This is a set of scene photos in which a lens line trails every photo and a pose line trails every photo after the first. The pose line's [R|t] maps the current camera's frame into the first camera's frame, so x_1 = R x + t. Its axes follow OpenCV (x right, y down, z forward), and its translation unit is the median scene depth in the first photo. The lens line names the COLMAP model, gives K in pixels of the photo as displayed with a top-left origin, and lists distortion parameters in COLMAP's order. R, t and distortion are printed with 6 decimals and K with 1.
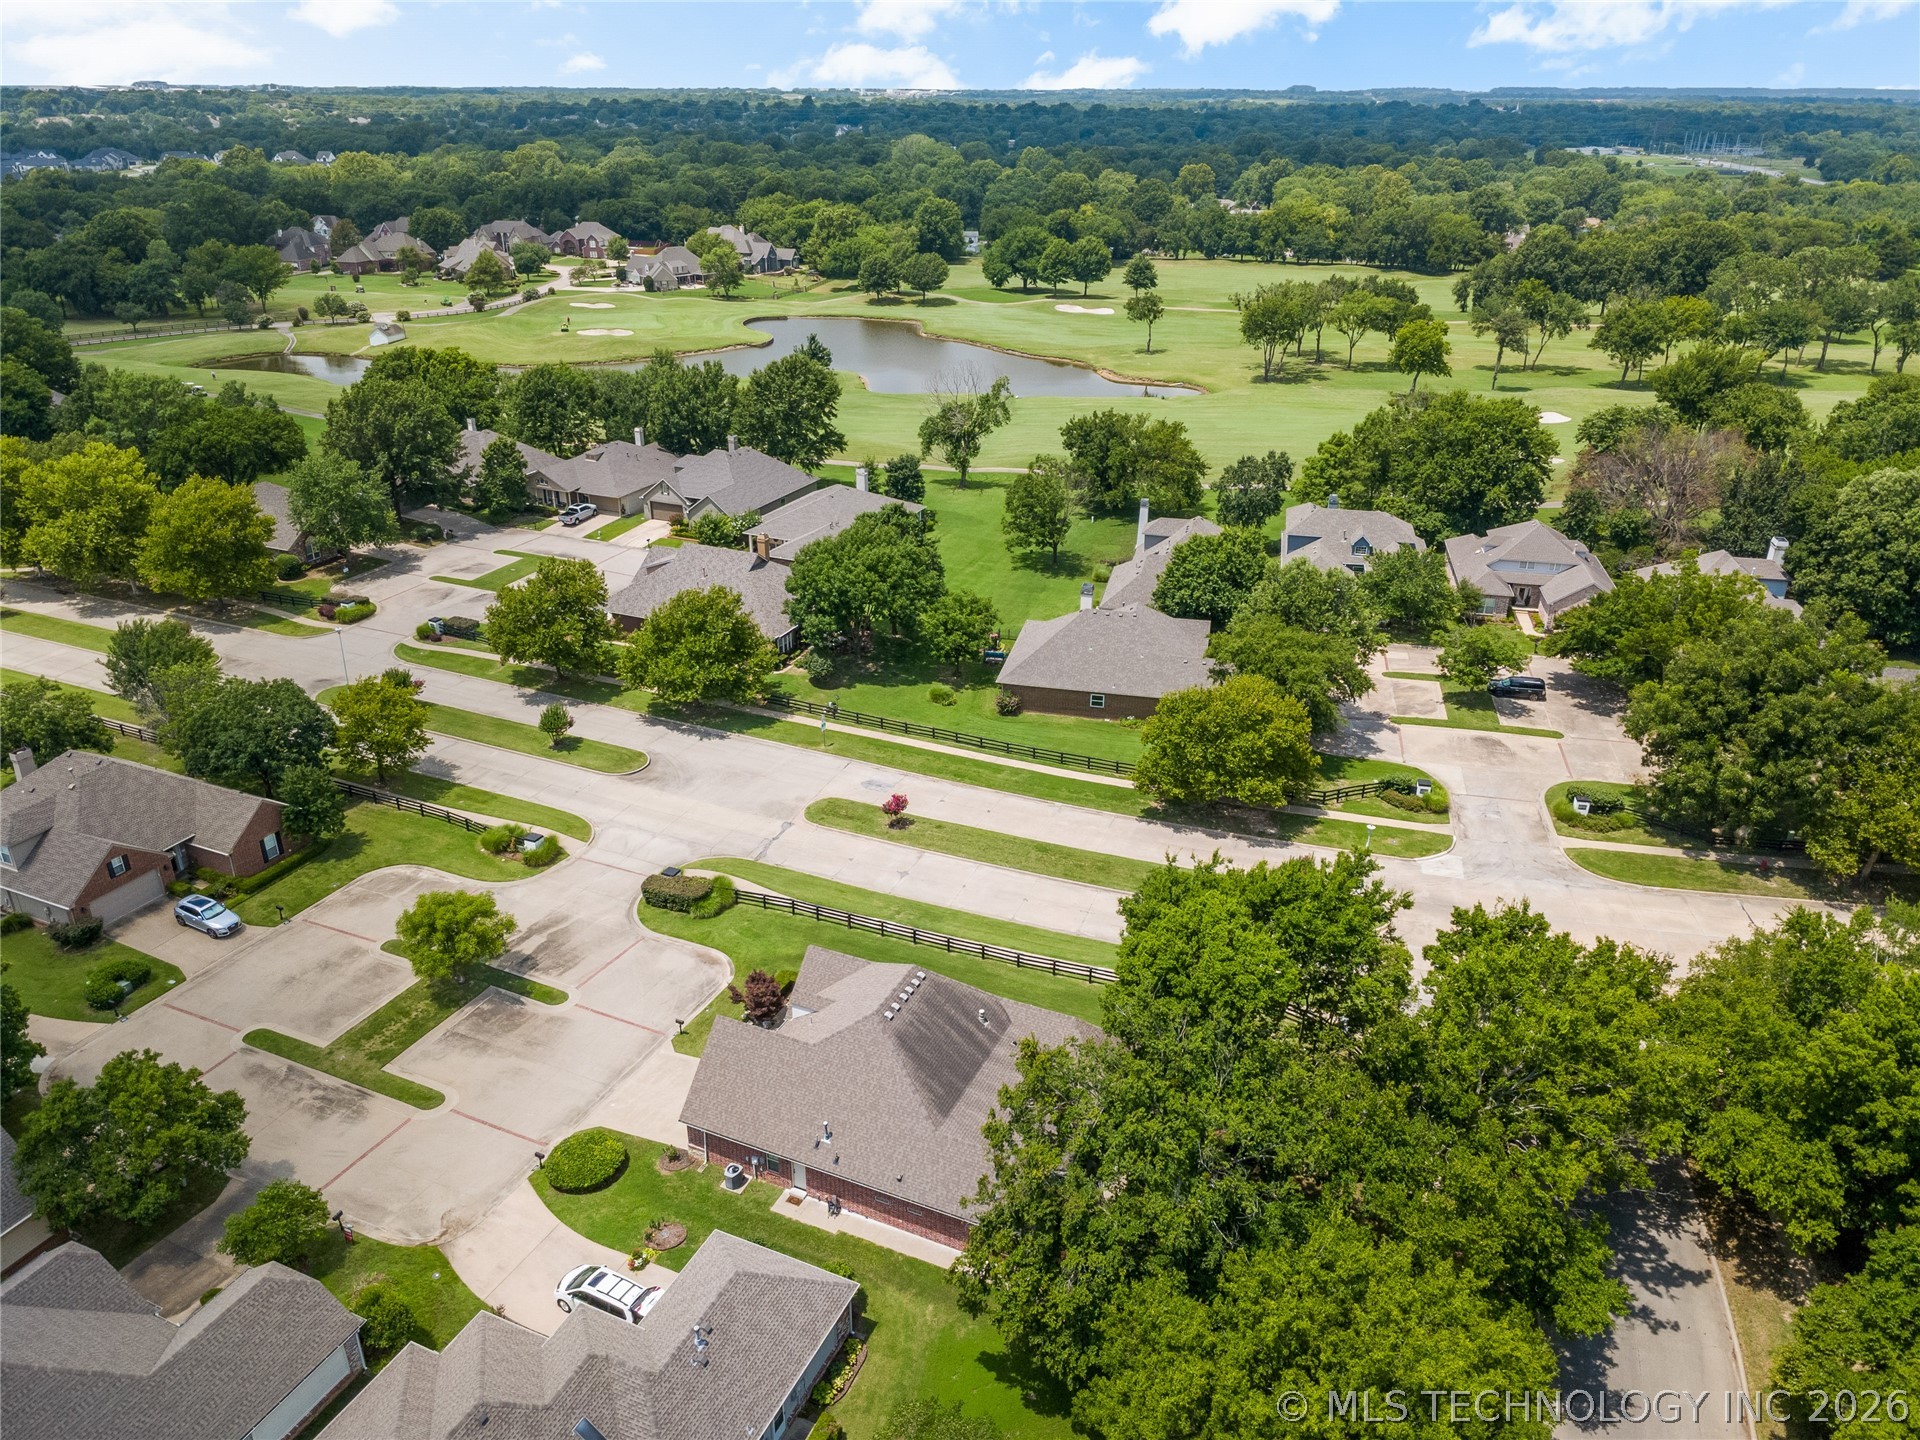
lens RADIAL K [[1347.6, 0, 960.0], [0, 1347.6, 720.0], [0, 0, 1]] dist [0.005566, 0.002782]
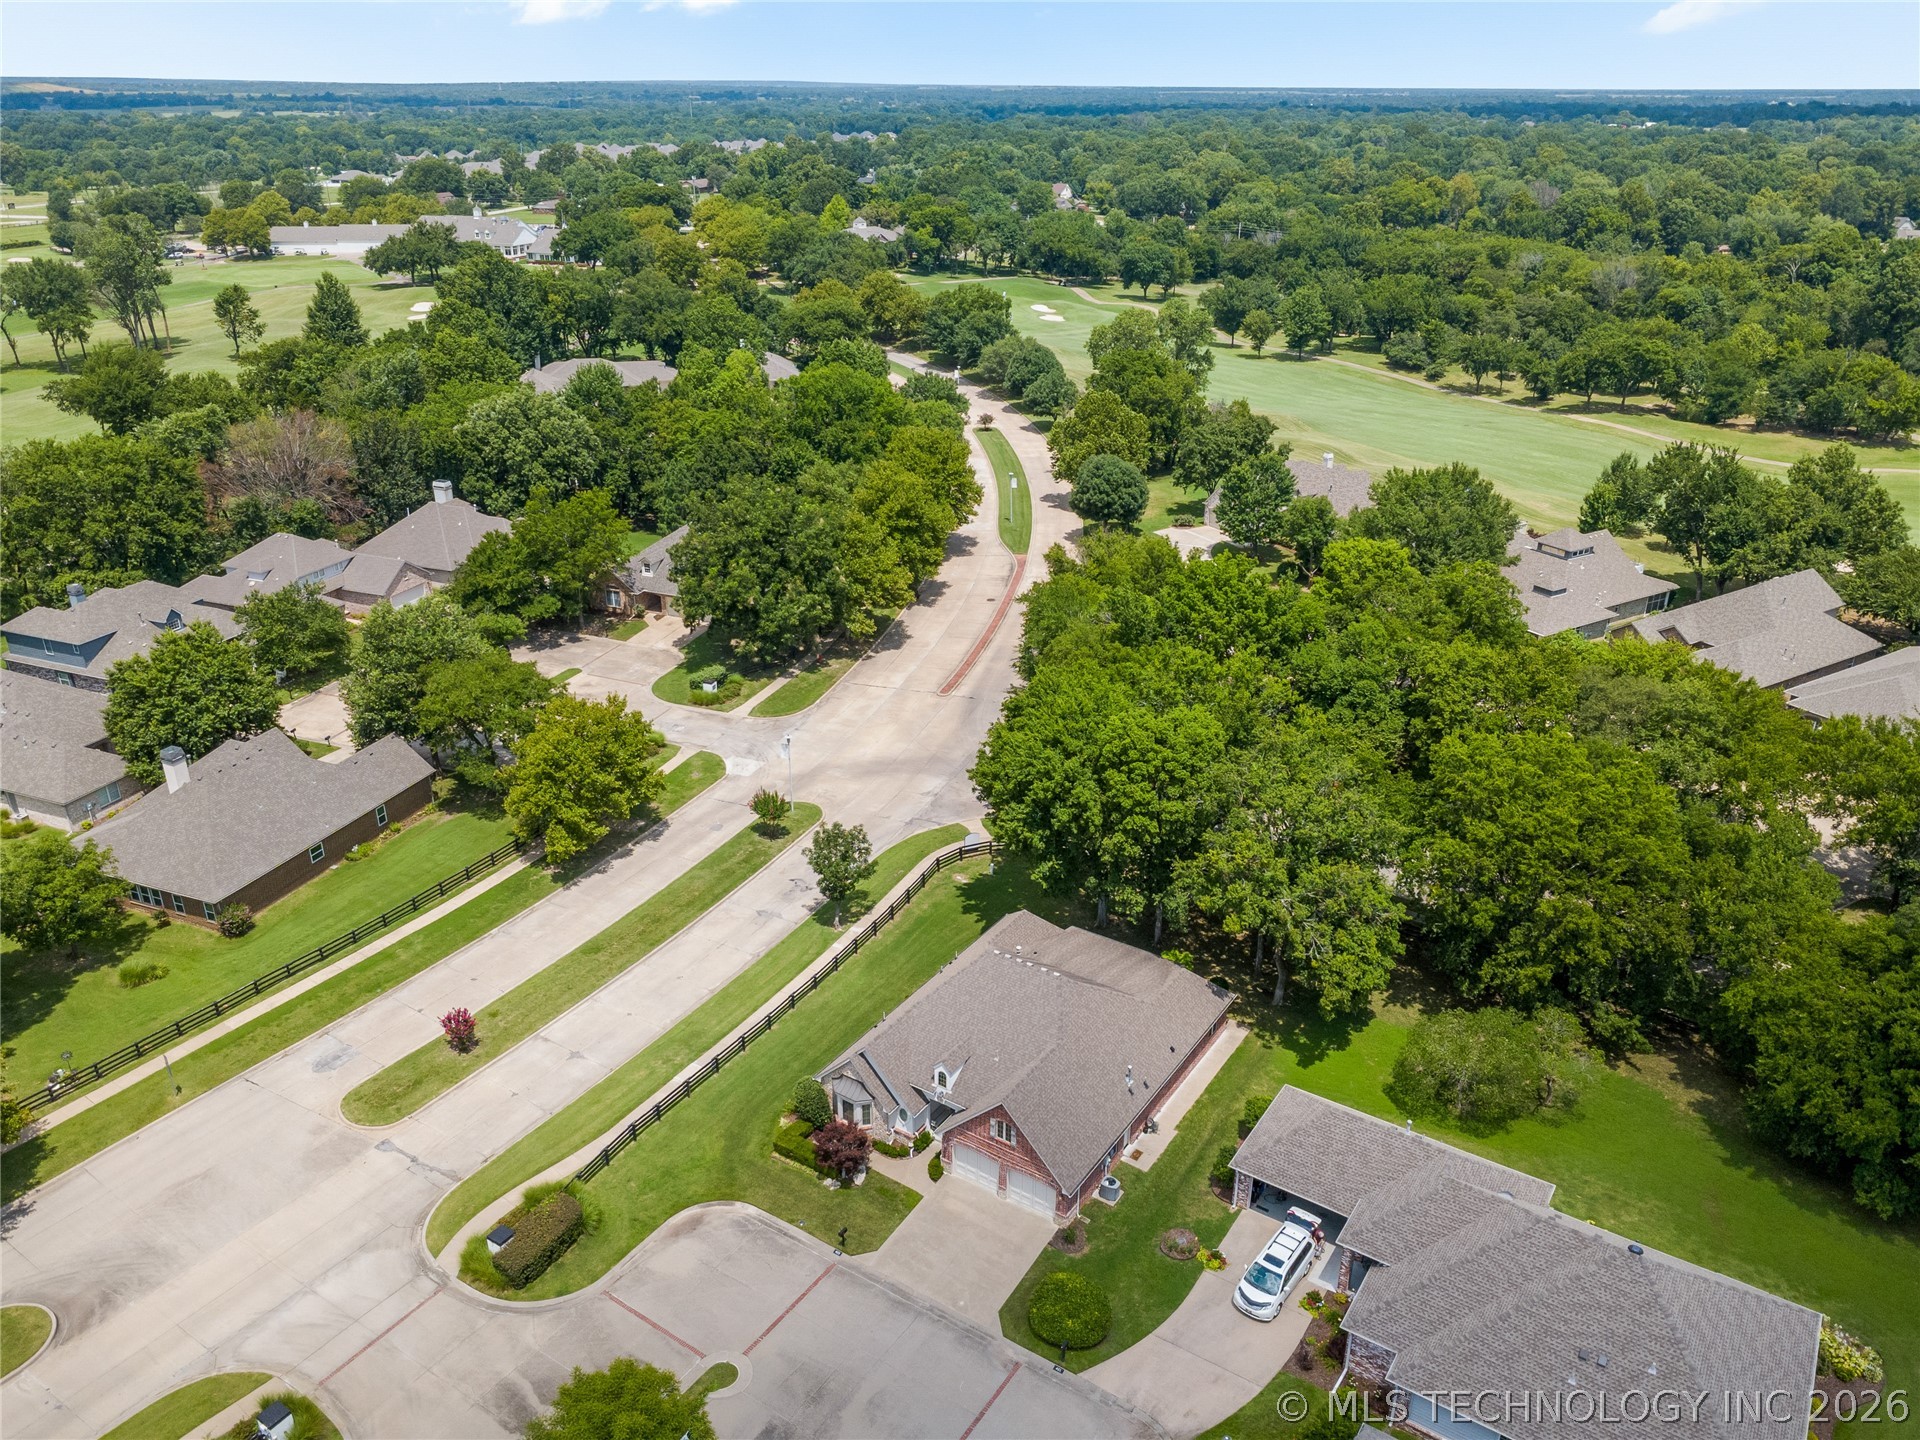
lens RADIAL K [[1383.9, 0, 953.9], [0, 1383.9, 751.0], [0, 0, 1]] dist [0.007174, 0.002257]
pose [[0.164882, -0.431566, 0.886885, -0.580993], [0.413530, 0.846590, 0.335079, -0.198533], [-0.895437, 0.311505, 0.318053, 0.409933]]
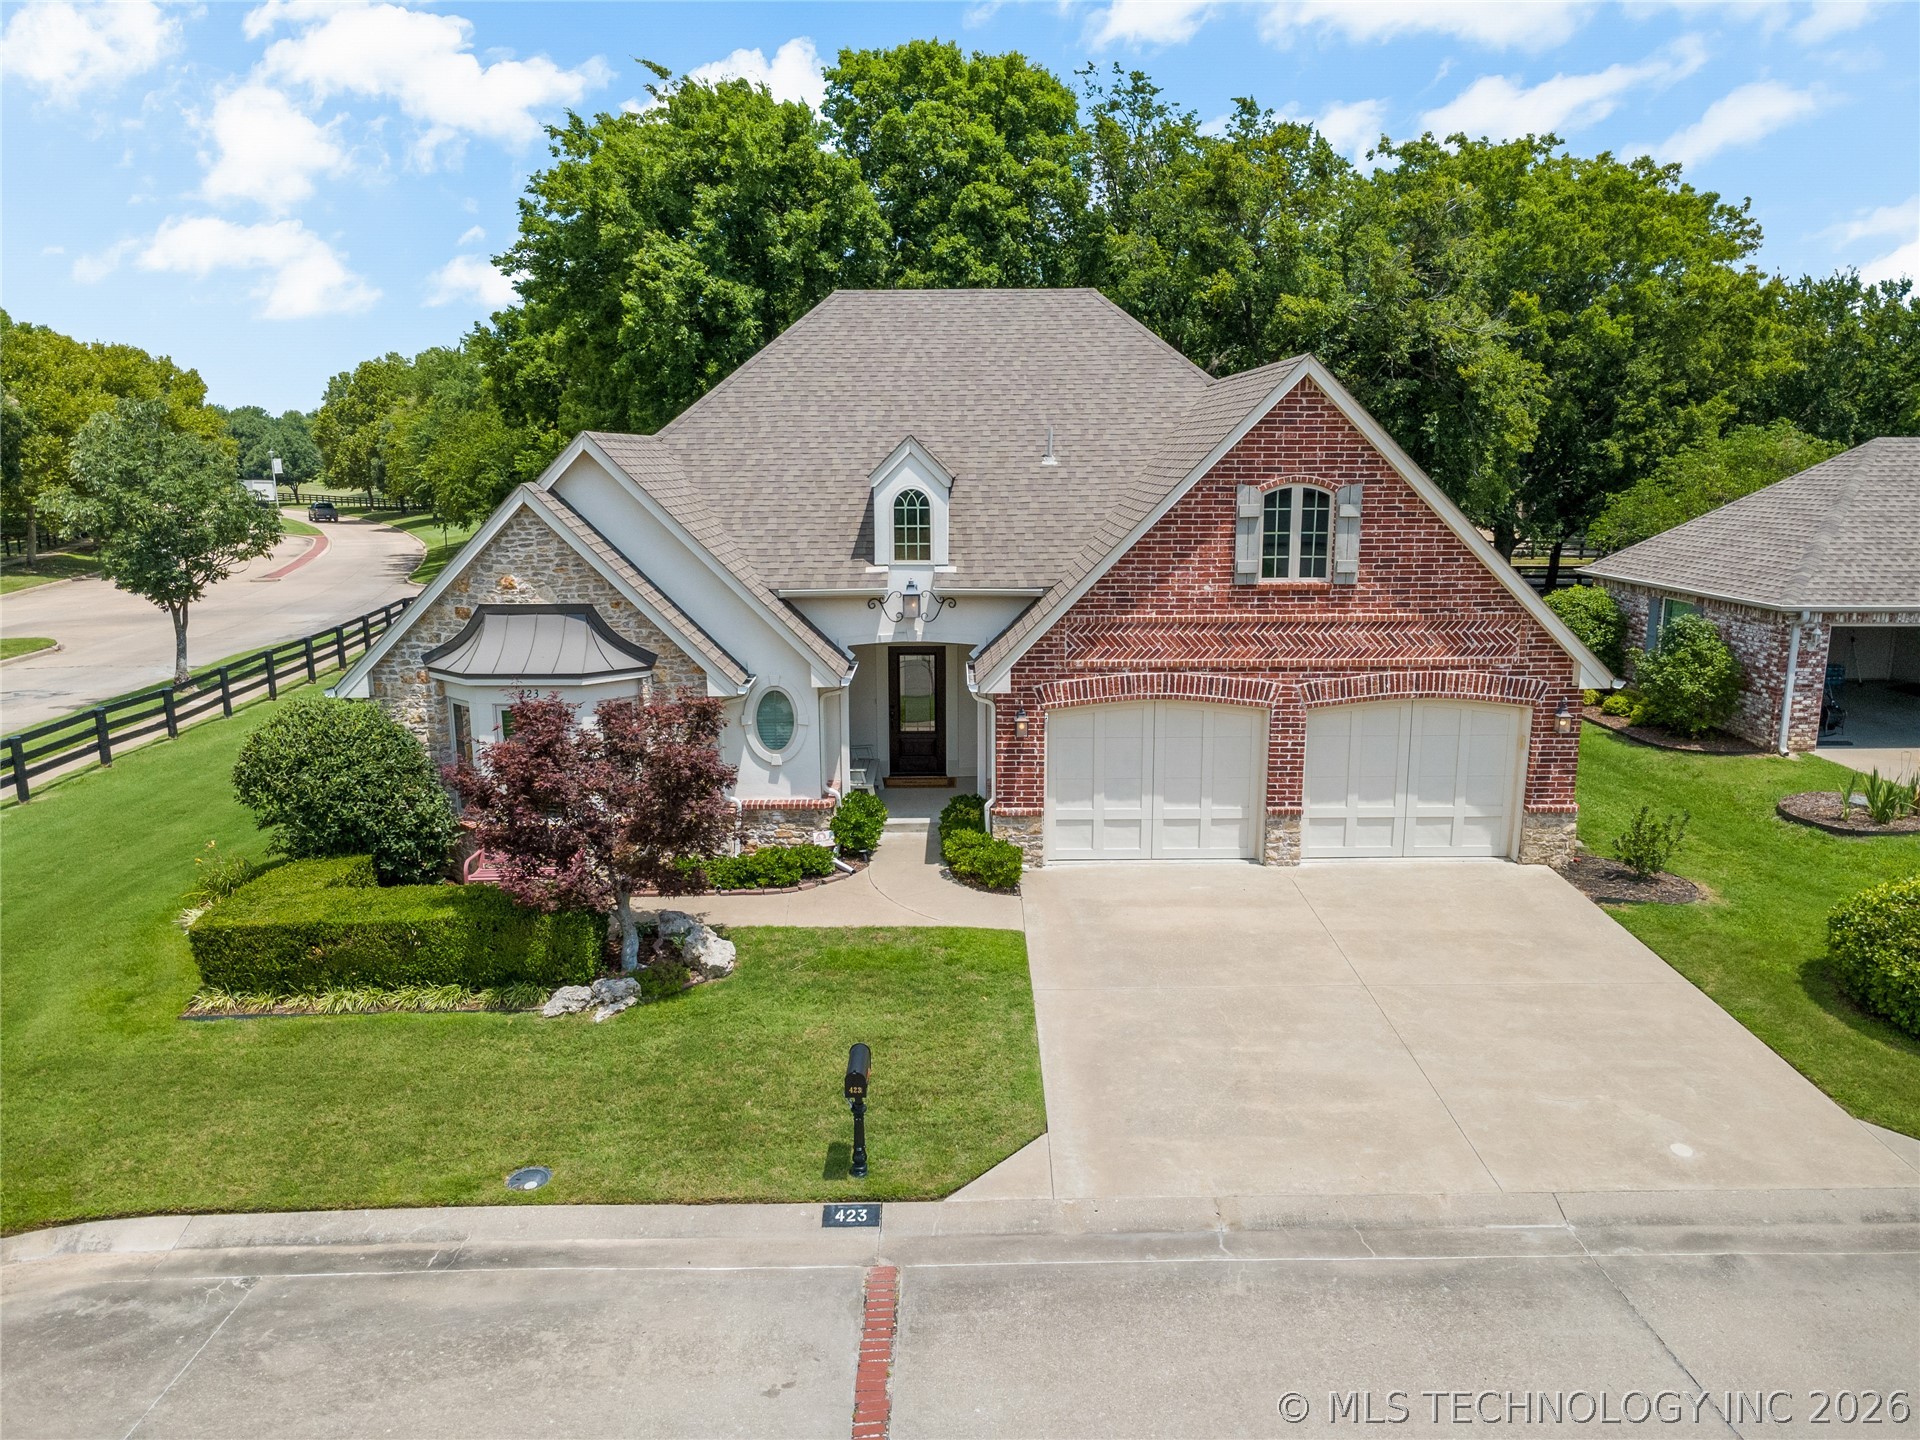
lens RADIAL K [[1347.6, 0, 960.0], [0, 1347.6, 720.0], [0, 0, 1]] dist [0.005566, 0.002782]
pose [[-0.417828, -0.190692, 0.888288, -0.230097], [0.378888, 0.852070, 0.361137, 0.105704], [-0.825750, 0.487455, -0.283768, 0.717745]]
